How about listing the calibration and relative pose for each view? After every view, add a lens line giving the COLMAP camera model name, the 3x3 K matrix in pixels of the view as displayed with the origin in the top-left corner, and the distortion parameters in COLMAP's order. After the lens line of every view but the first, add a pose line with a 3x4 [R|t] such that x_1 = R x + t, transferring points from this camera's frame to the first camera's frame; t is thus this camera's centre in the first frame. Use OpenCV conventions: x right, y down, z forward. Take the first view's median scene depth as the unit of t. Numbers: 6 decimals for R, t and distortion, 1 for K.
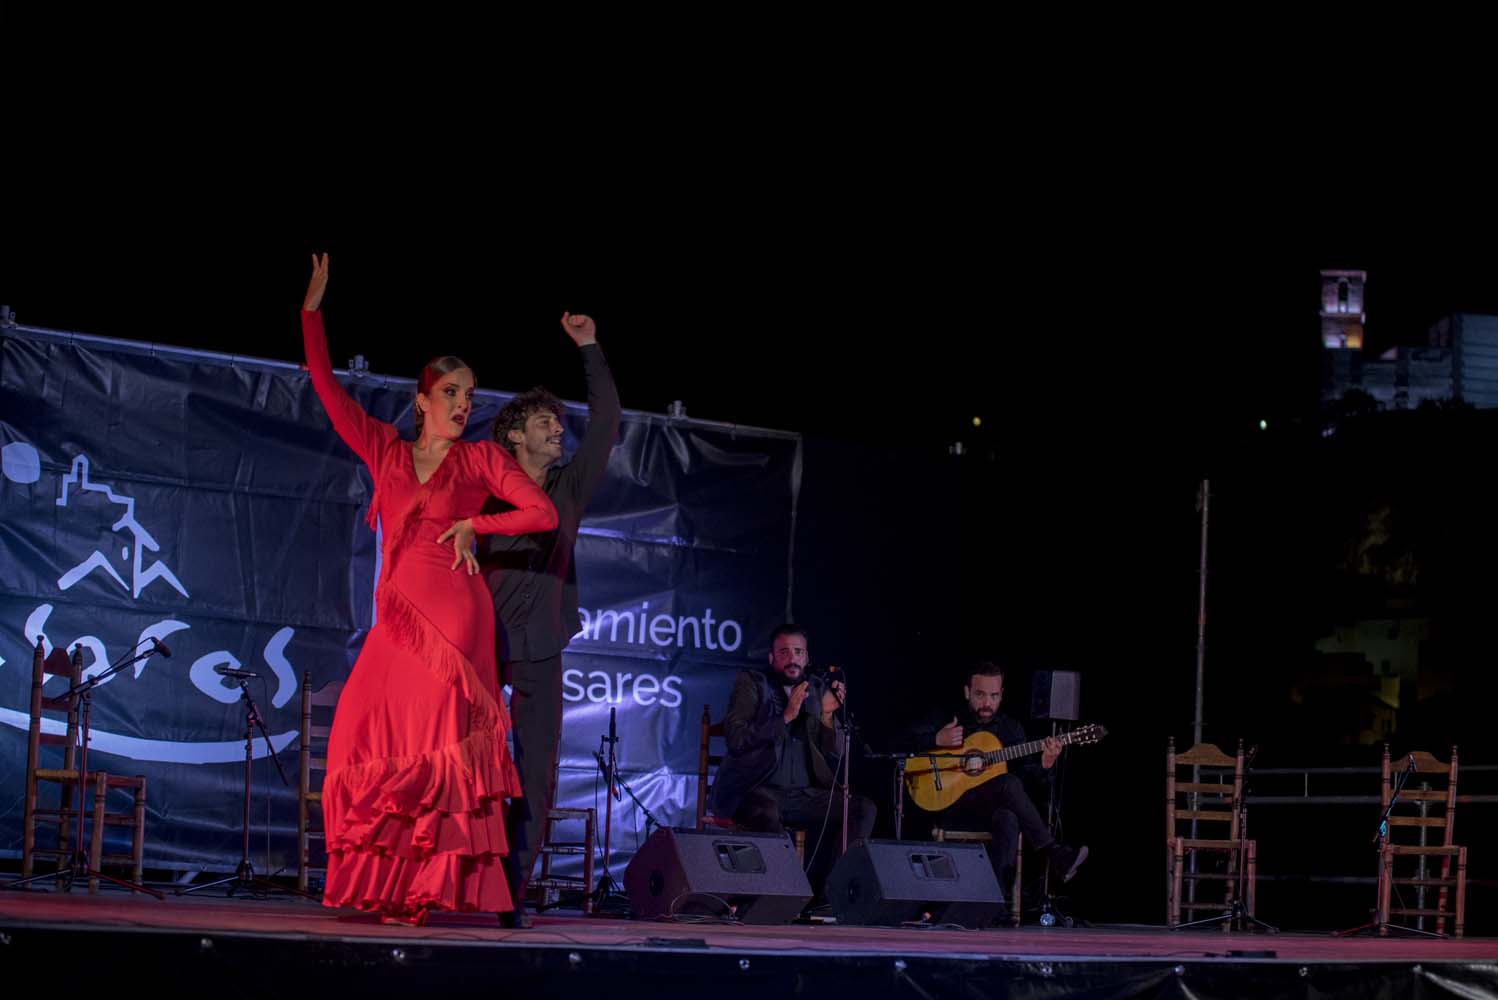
lens RADIAL K [[3374.4, 0, 749.0], [0, 3374.4, 500.0], [0, 0, 1]] dist [-0.450819, -0.461406]
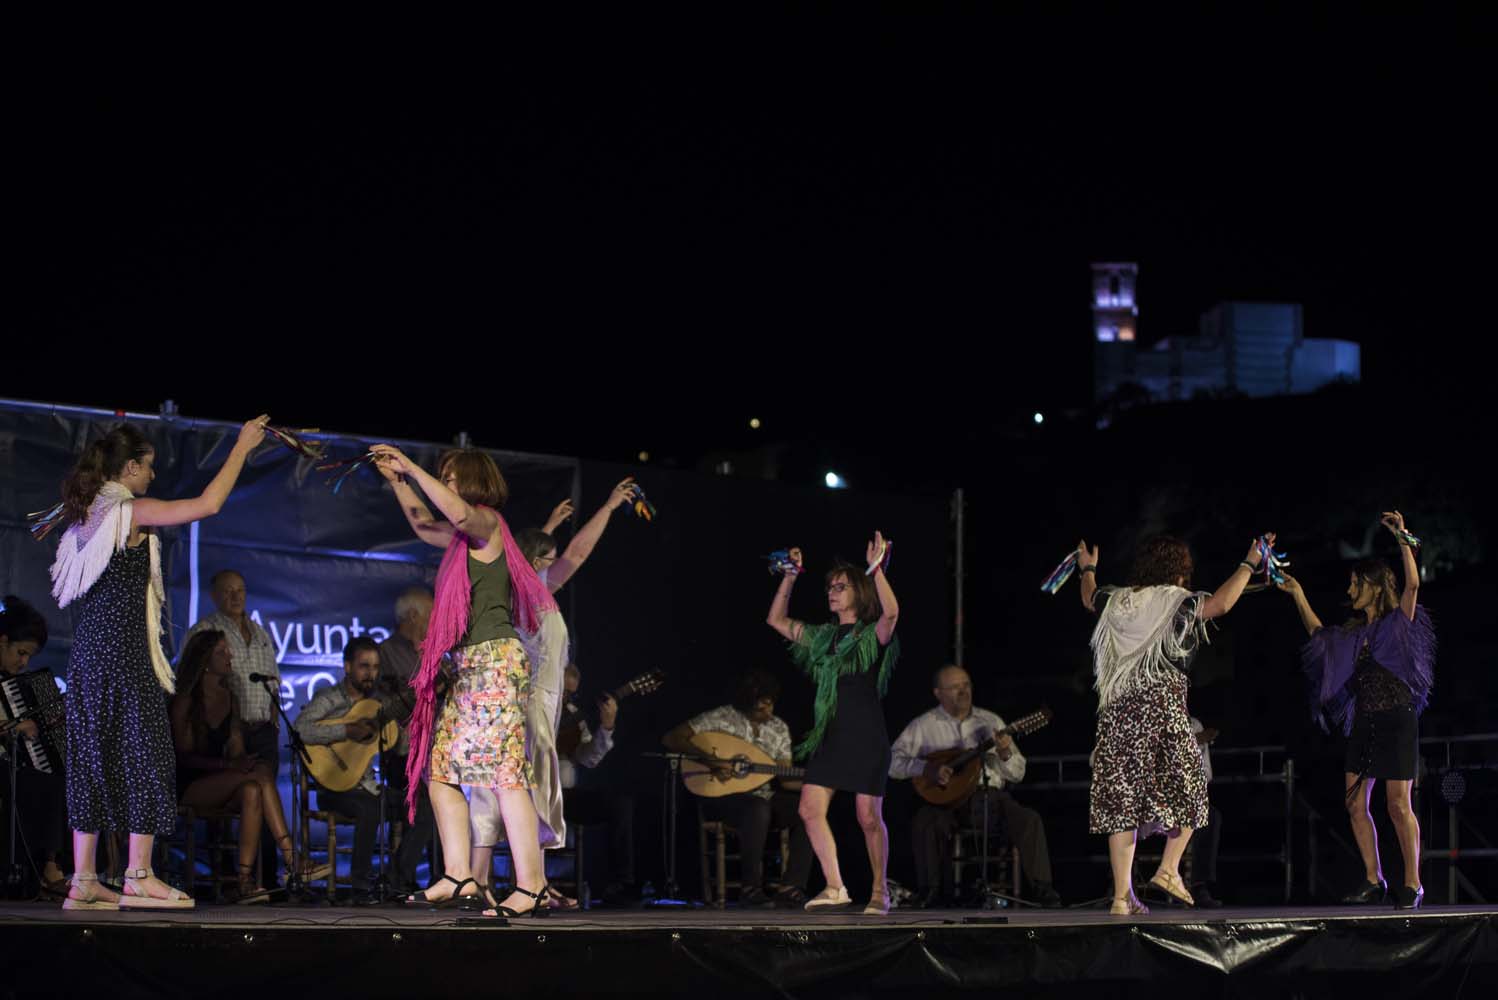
lens RADIAL K [[3353.7, 0, 686.6], [0, 3353.7, 541.6], [0, 0, 1]] dist [-0.608672, -0.144721]
pose [[0.998490, -0.030221, 0.045876, 0.000076], [0.029709, 0.999489, 0.011804, -0.005245], [-0.046210, -0.010423, 0.998877, -0.071012]]
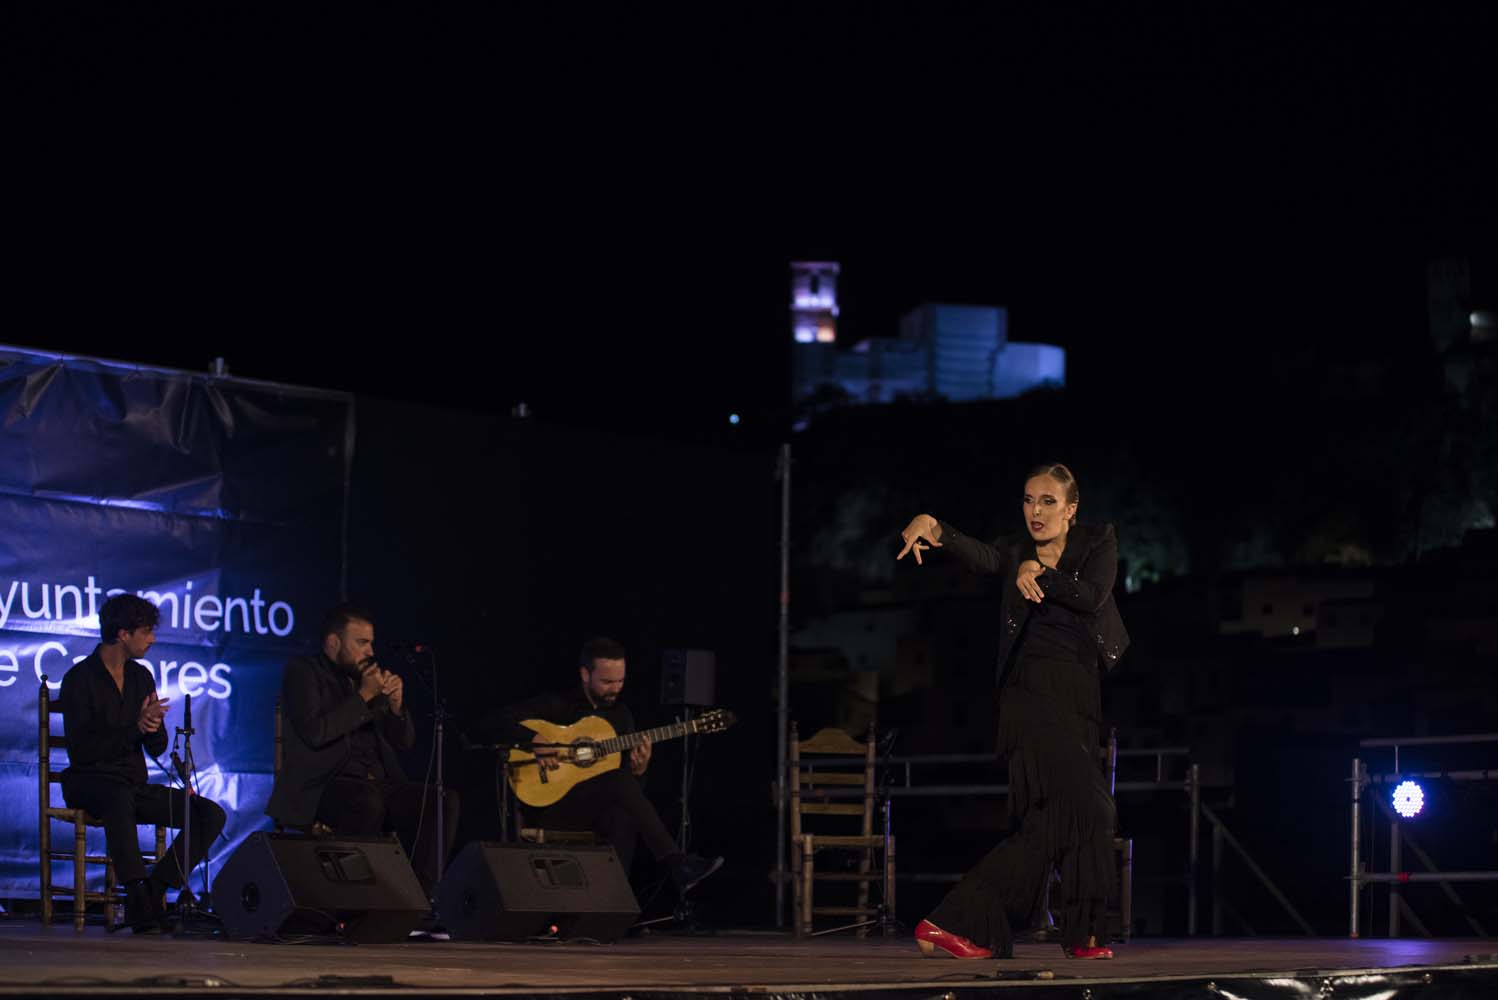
lens RADIAL K [[3374.4, 0, 749.0], [0, 3374.4, 500.0], [0, 0, 1]] dist [-0.450819, -0.461406]
pose [[0.987374, -0.011802, 0.157966, -0.023439], [0.011747, 0.999930, 0.001279, 0.009020], [-0.157970, 0.000593, 0.987444, 0.099068]]
